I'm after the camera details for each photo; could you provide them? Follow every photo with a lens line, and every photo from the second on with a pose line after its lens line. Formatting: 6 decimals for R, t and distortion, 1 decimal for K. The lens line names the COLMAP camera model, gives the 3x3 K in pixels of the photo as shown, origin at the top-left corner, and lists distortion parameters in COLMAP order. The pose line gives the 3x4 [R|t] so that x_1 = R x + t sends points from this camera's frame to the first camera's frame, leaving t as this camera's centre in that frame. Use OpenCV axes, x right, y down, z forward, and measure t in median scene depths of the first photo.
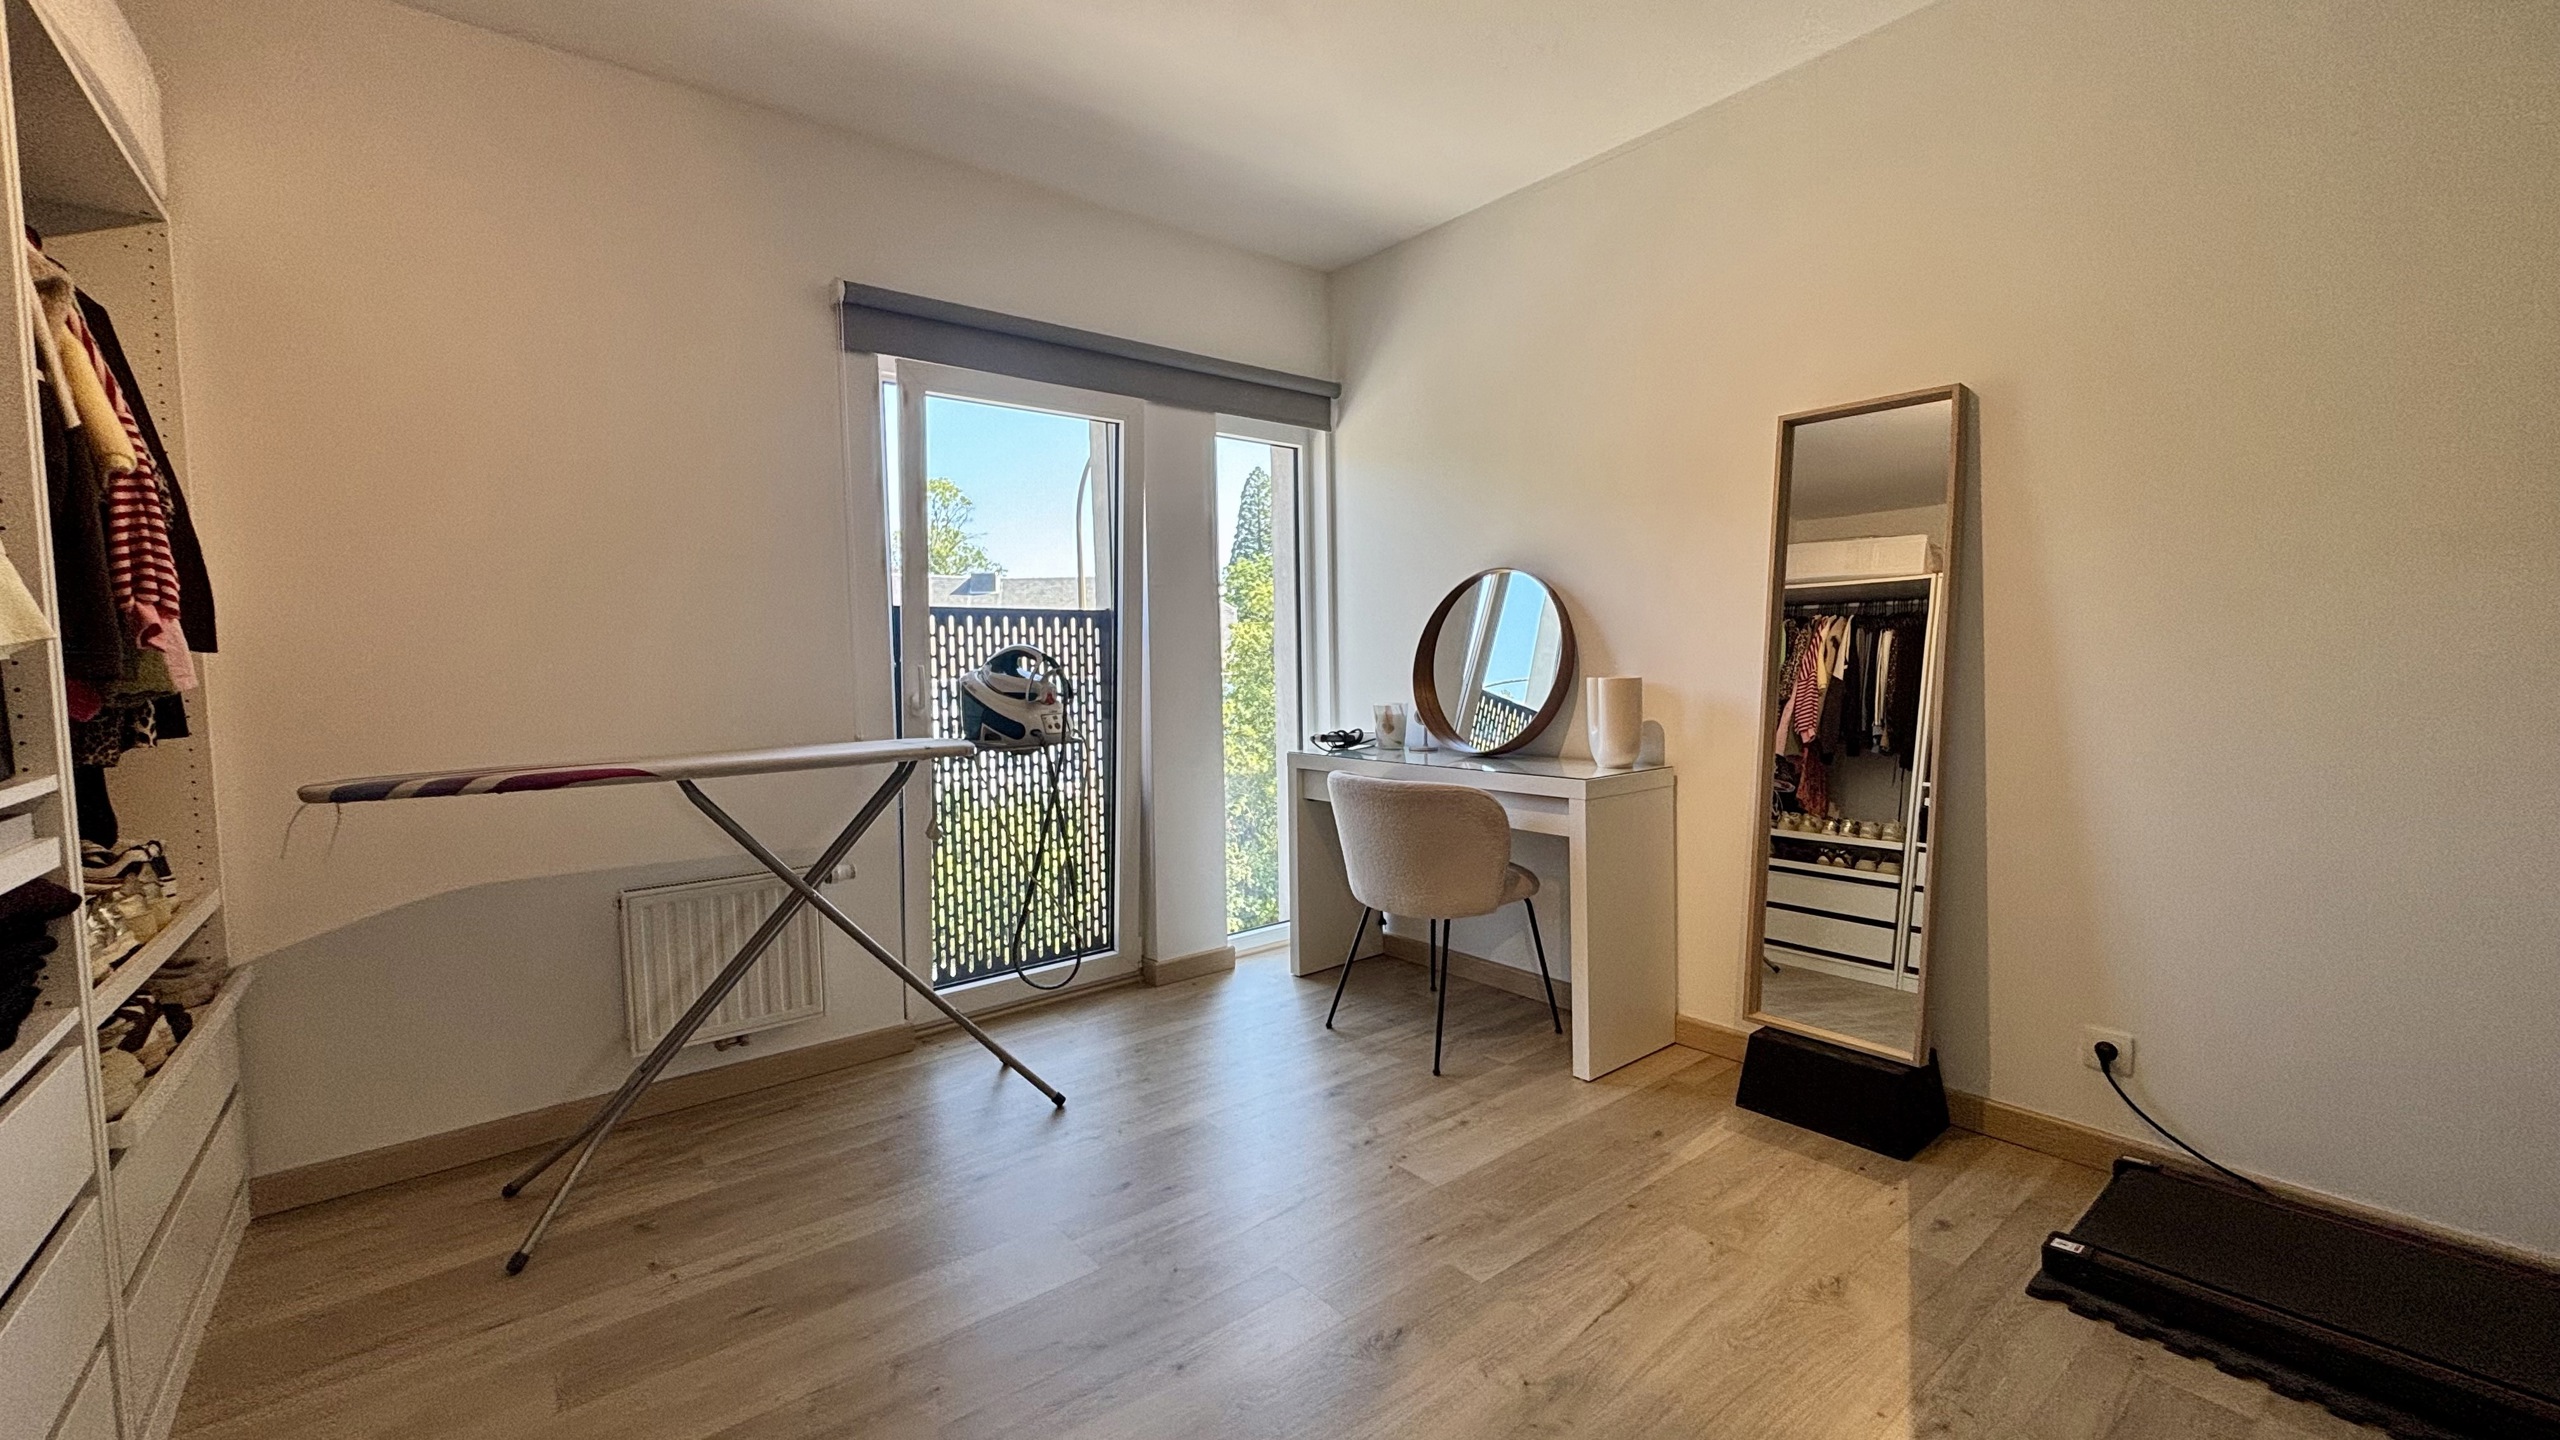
lens RADIAL K [[1023.5, 0, 1280.0], [0, 1023.5, 720.0], [0, 0, 1]] dist [0.001728, 0.000238]
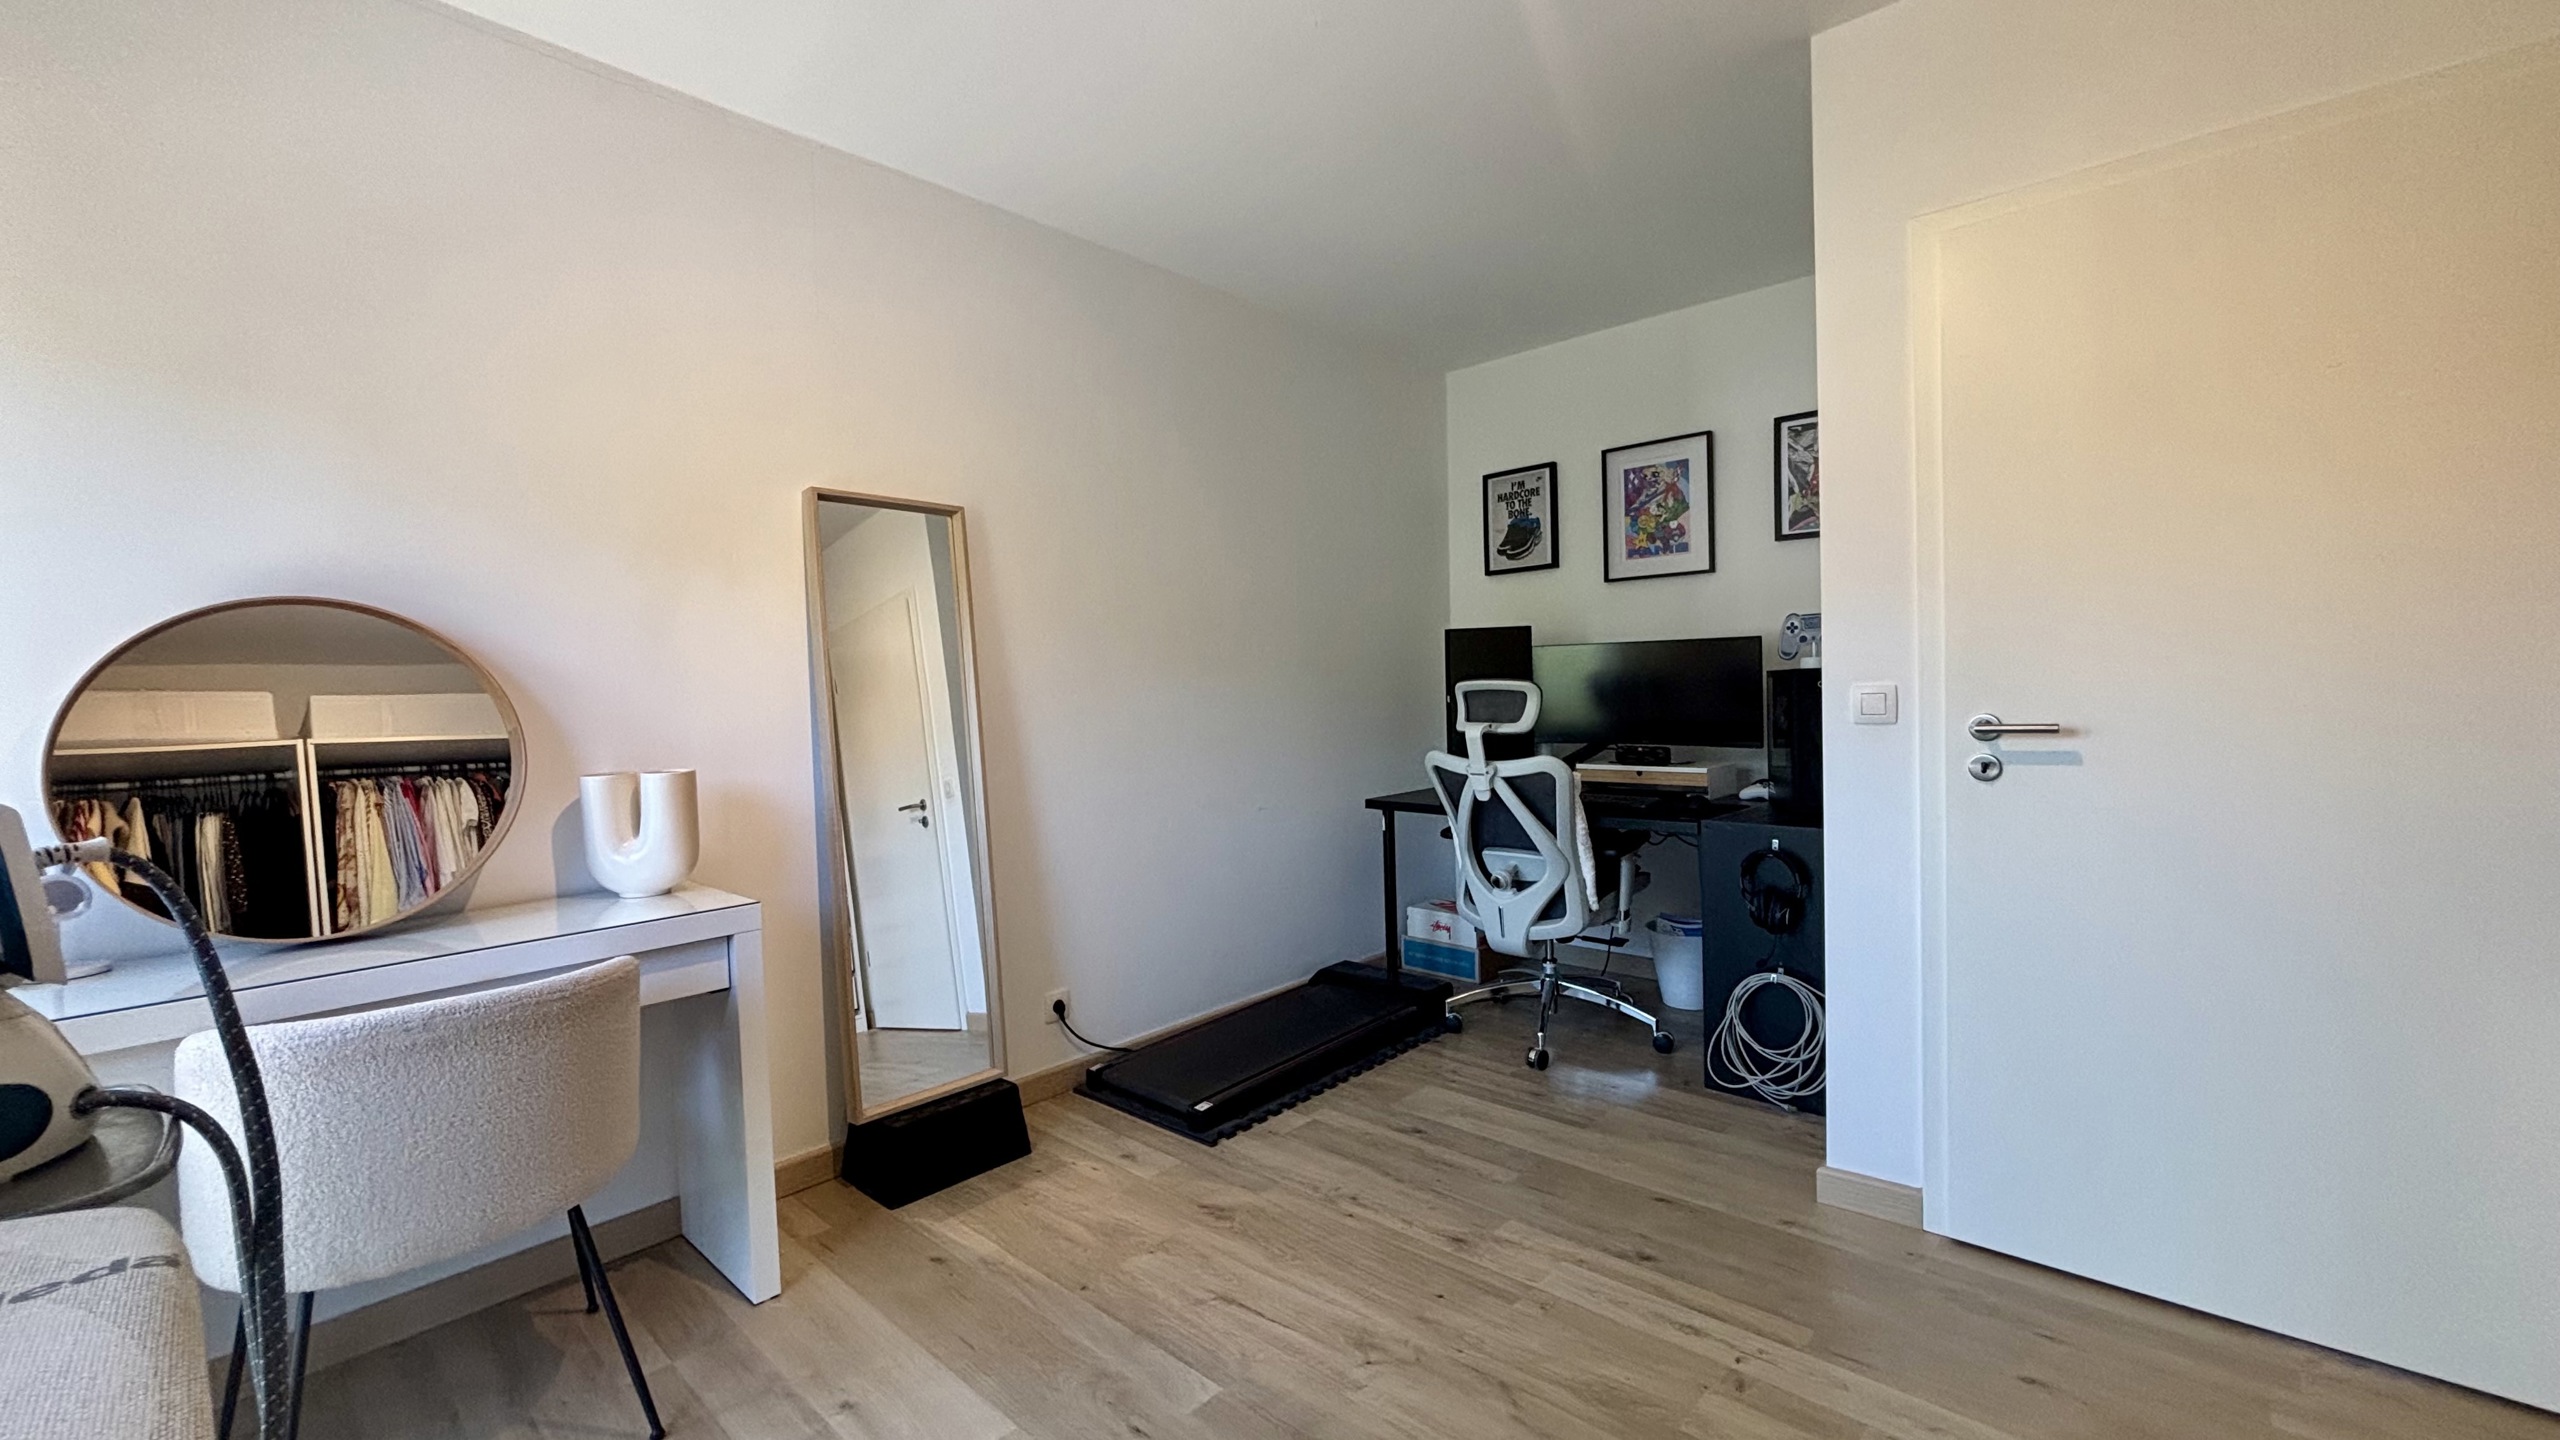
lens RADIAL K [[1023.5, 0, 1280.0], [0, 1023.5, 720.0], [0, 0, 1]] dist [0.001728, 0.000238]
pose [[-0.142348, -0.008138, 0.989783, -0.649519], [0.094299, 0.995306, 0.021745, -0.073663], [-0.985315, 0.096431, -0.140912, 0.890442]]
